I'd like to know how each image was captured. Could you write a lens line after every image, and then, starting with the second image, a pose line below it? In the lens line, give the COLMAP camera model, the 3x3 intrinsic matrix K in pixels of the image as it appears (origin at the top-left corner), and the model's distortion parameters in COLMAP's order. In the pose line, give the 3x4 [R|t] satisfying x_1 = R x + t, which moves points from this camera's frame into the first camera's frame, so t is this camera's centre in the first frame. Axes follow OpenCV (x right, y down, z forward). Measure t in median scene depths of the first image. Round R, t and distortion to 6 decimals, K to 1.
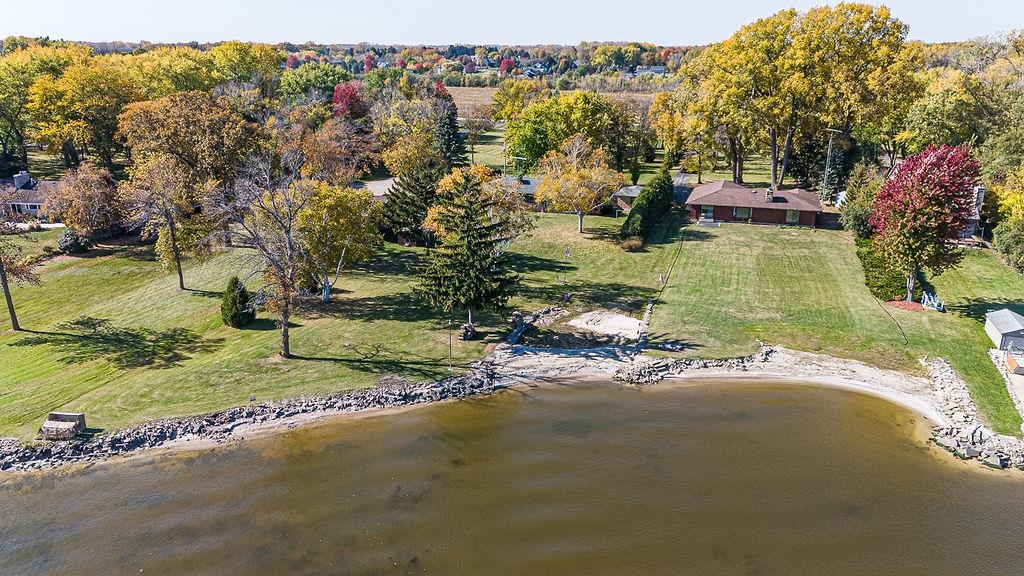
lens RADIAL K [[754.3, 0, 512.0], [0, 754.3, 288.0], [0, 0, 1]] dist [0.108558, -0.125916]
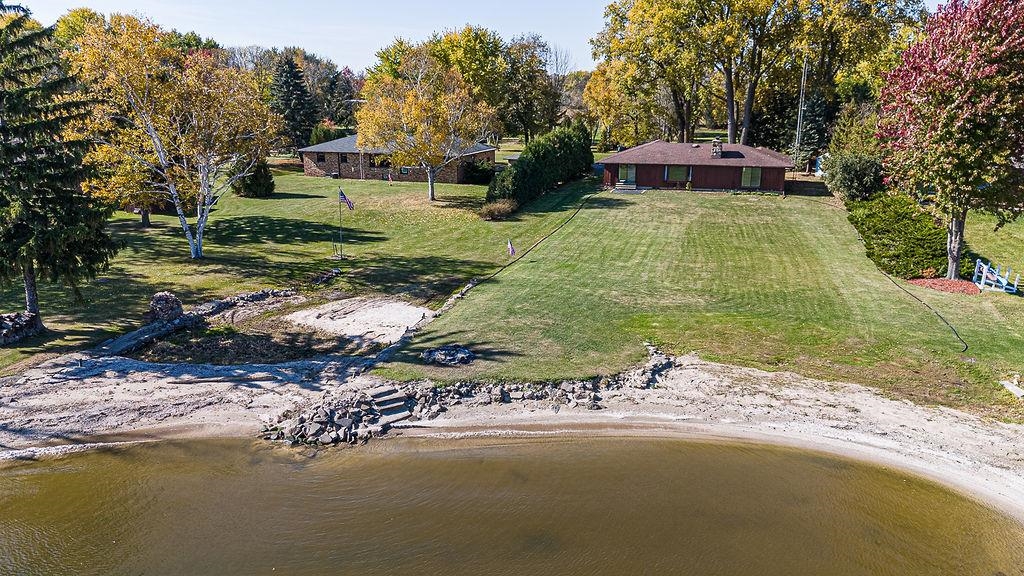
lens RADIAL K [[754.3, 0, 512.0], [0, 754.3, 288.0], [0, 0, 1]] dist [0.108558, -0.125916]
pose [[0.999912, -0.001539, 0.013201, 0.210414], [0.002266, 0.998470, -0.055248, 0.053946], [-0.013095, 0.055273, 0.998385, 0.482854]]
